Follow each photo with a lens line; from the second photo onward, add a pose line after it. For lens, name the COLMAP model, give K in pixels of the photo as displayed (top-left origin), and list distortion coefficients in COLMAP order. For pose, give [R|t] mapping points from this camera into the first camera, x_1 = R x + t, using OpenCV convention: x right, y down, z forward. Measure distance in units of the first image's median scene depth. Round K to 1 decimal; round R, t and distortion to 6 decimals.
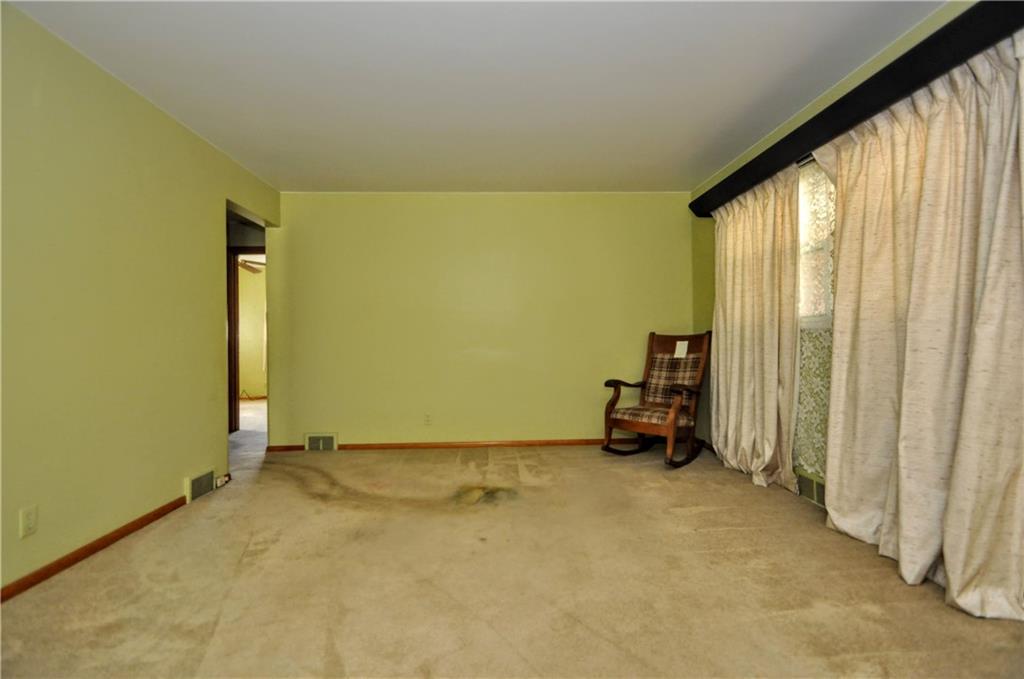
lens RADIAL K [[462.3, 0, 518.7], [0, 462.3, 336.7], [0, 0, 1]] dist [0.019710, -0.017052]
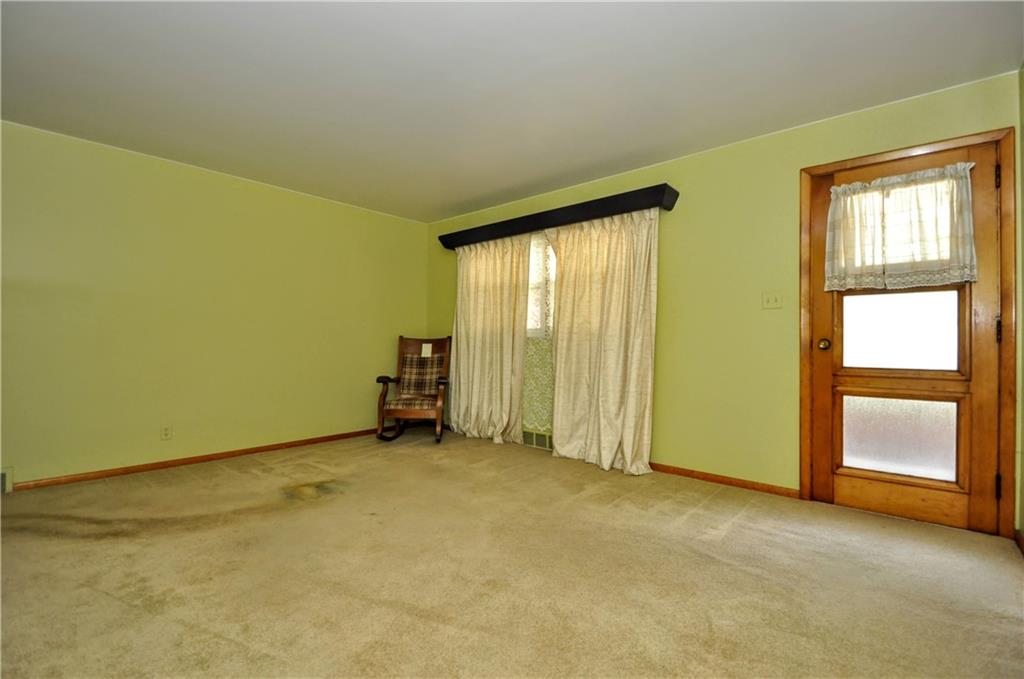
lens RADIAL K [[460.5, 0, 509.9], [0, 460.5, 332.8], [0, 0, 1]] dist [-0.001859, -0.000197]
pose [[0.691288, 0.031290, 0.721902, -0.504651], [-0.021636, 0.999510, -0.022604, 0.004453], [-0.722255, 0.000007, 0.691626, -0.026229]]
